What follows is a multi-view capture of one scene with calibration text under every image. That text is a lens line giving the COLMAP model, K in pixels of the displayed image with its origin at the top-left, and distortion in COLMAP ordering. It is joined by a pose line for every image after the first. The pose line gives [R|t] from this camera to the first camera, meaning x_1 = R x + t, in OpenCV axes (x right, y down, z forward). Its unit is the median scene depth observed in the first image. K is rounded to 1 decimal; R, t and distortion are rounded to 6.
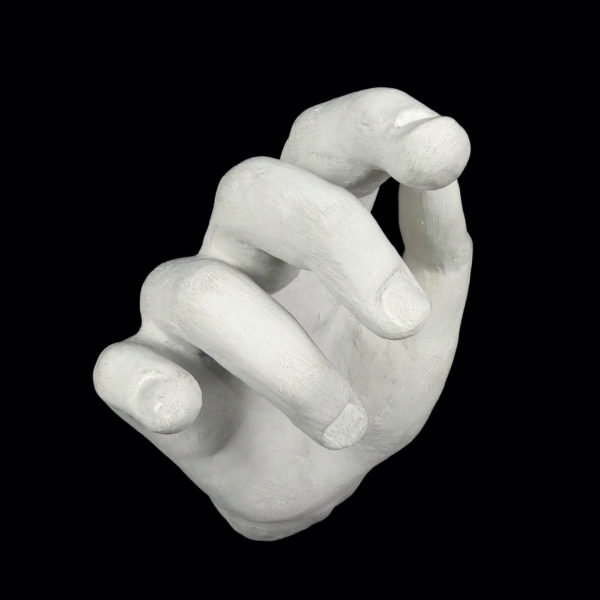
lens RADIAL K [[699.1, 0, 295.6], [0, 699.1, 303.2], [0, 0, 1]] dist [0.094340, 0.000000]
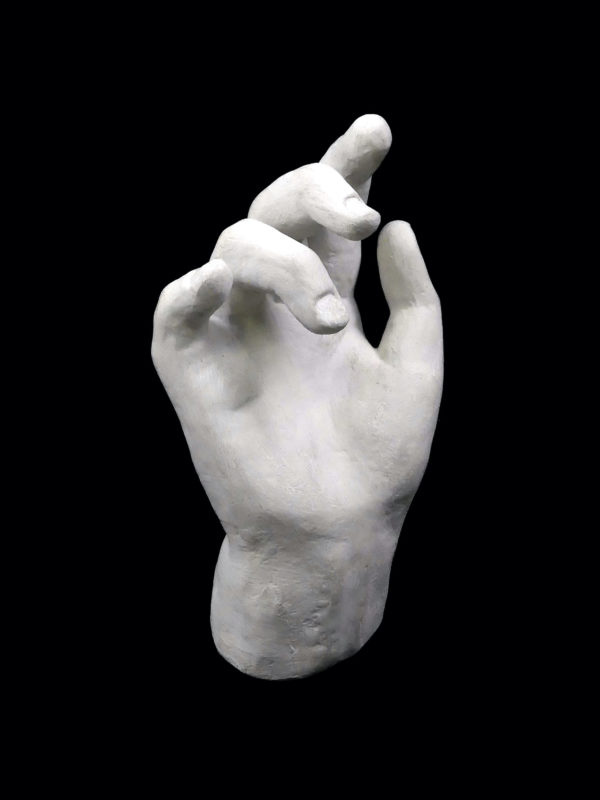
lens RADIAL K [[1271.6, 0, 303.1], [0, 1271.6, 405.0], [0, 0, 1]] dist [0.043227, 0.000000]
pose [[0.998060, -0.031309, -0.053823, 0.116191], [-0.016559, 0.699816, -0.714131, 1.707961], [0.060025, 0.713636, 0.697940, -0.519950]]
